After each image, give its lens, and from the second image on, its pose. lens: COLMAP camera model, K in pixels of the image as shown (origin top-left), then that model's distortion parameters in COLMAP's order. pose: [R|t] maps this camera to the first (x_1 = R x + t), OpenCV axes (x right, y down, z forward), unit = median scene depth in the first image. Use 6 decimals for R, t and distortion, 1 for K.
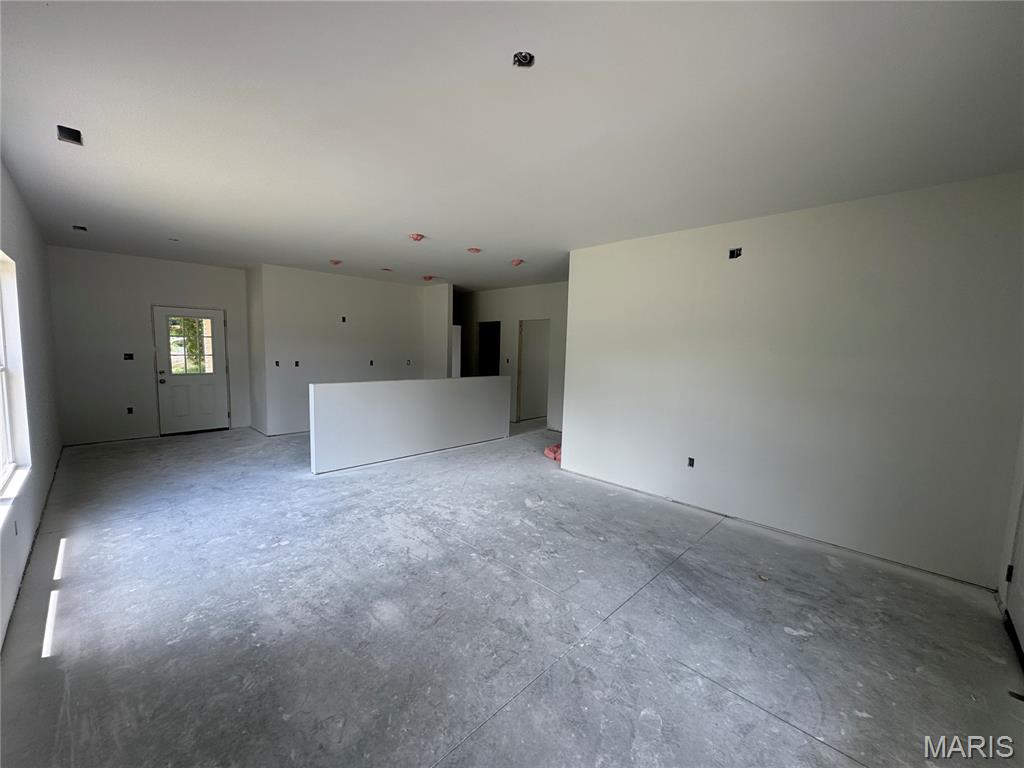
lens RADIAL K [[407.7, 0, 512.3], [0, 407.7, 383.0], [0, 0, 1]] dist [0.000781, 0.000227]
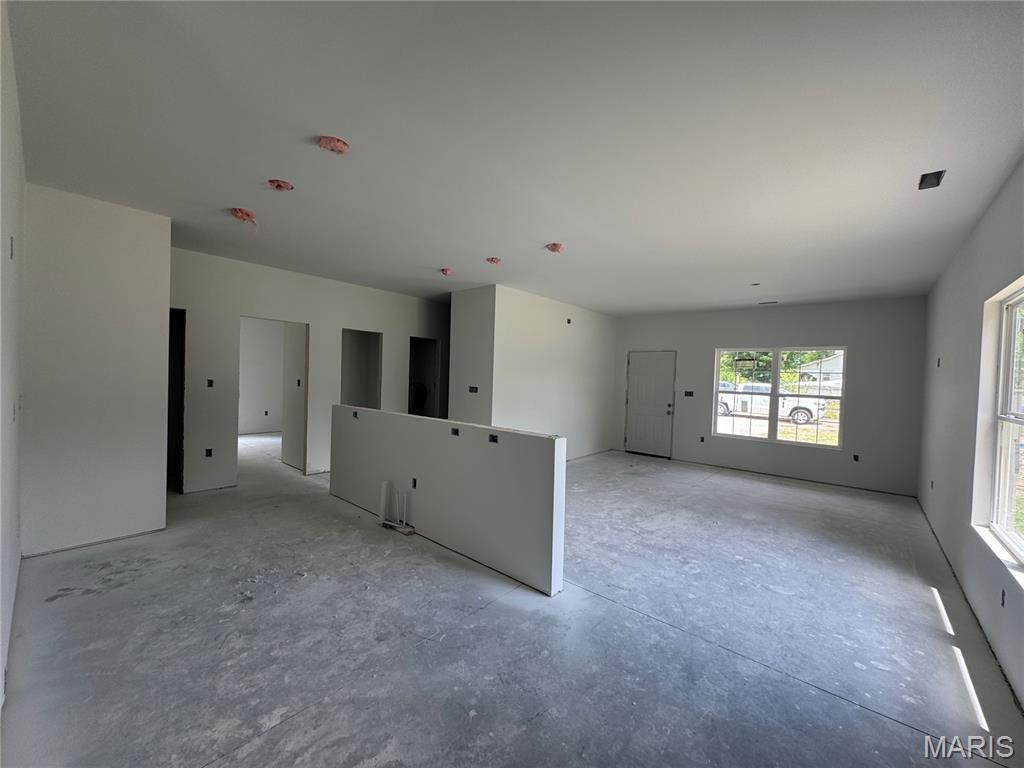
lens RADIAL K [[407.7, 0, 511.9], [0, 407.7, 384.0], [0, 0, 1]] dist [0.000781, 0.000227]
pose [[-0.065017, -0.045682, 0.996838, -1.407389], [0.052817, 0.997394, 0.049152, -0.139497], [-0.996485, 0.055845, -0.062435, 1.462944]]
